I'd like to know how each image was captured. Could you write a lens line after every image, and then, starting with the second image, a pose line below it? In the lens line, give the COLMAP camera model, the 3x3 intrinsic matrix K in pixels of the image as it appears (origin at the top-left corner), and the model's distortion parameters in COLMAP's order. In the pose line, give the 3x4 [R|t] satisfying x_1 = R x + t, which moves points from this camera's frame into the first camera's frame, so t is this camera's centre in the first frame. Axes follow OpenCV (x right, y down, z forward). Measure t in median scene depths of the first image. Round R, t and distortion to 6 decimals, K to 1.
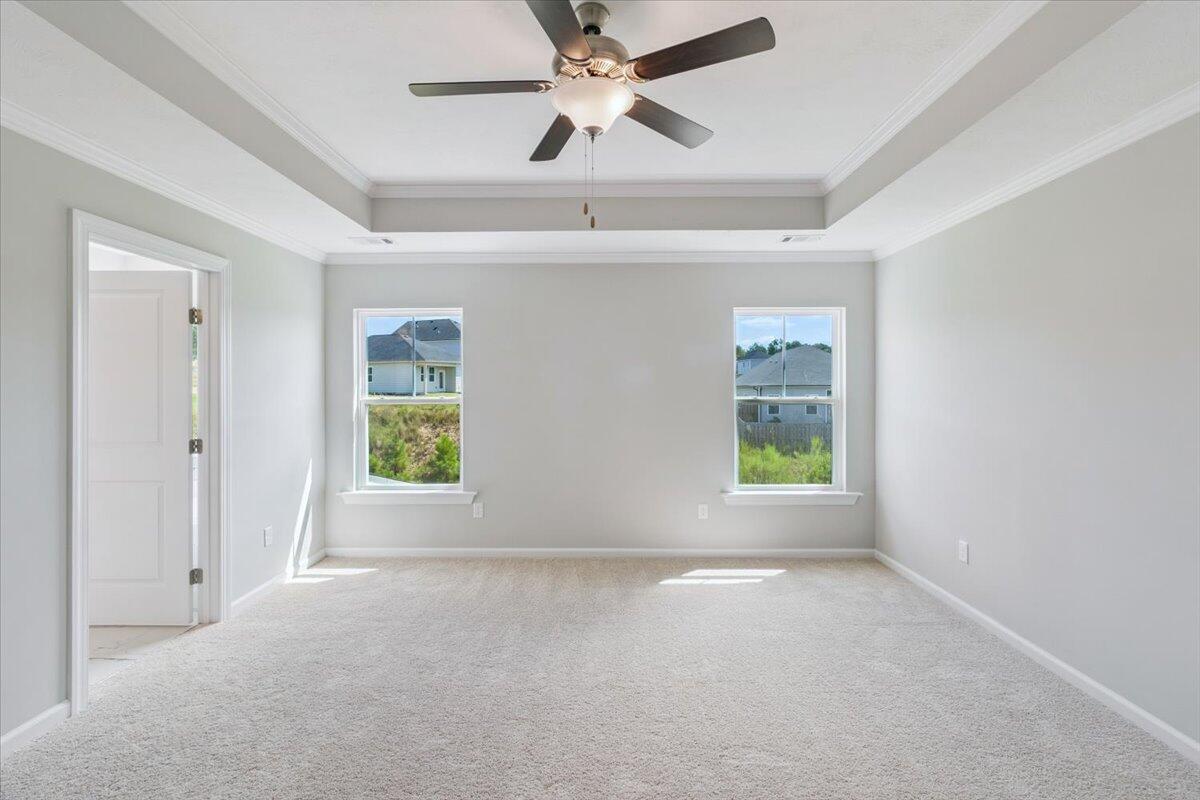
lens RADIAL K [[552.7, 0, 599.9], [0, 552.7, 383.8], [0, 0, 1]] dist [0.001865, 0.000164]
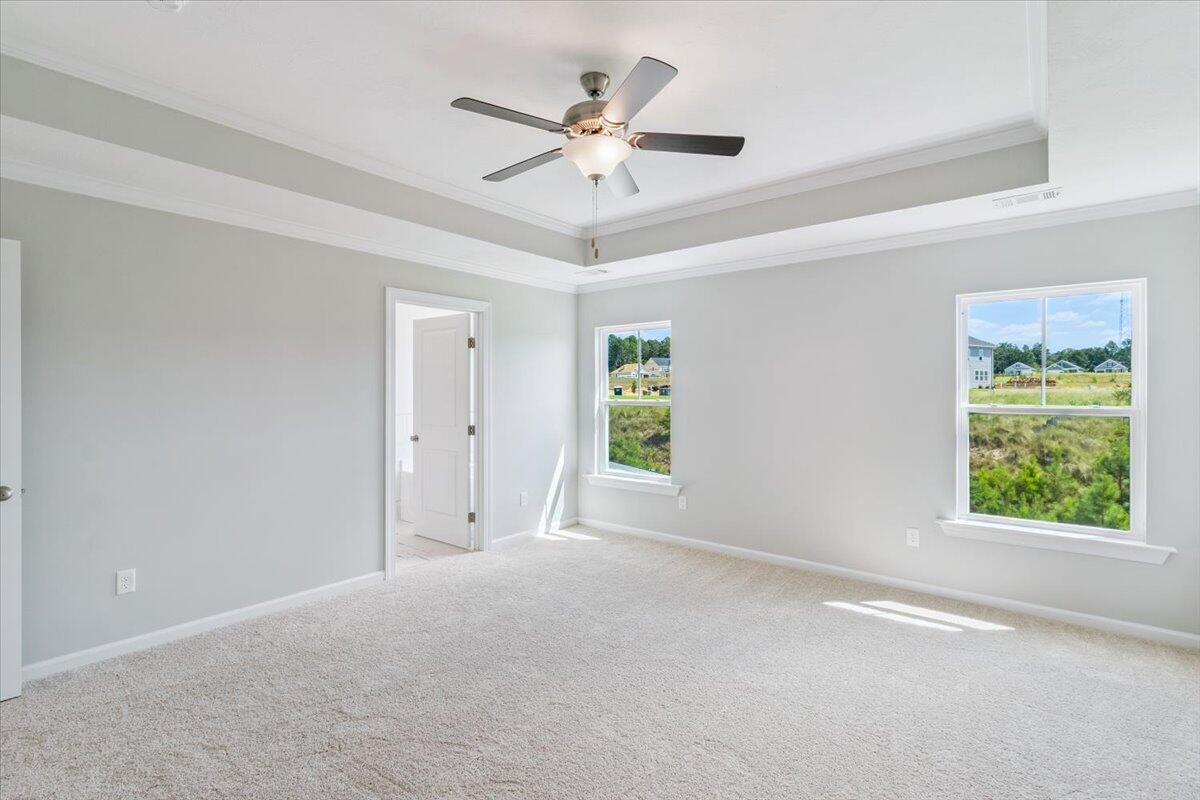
lens RADIAL K [[554.1, 0, 598.5], [0, 554.1, 388.8], [0, 0, 1]] dist [-0.000198, 0.000295]
pose [[0.785597, 0.000629, -0.618738, 0.370547], [0.001034, 0.999997, 0.002329, -0.001475], [0.618737, -0.002469, 0.785594, 0.030880]]
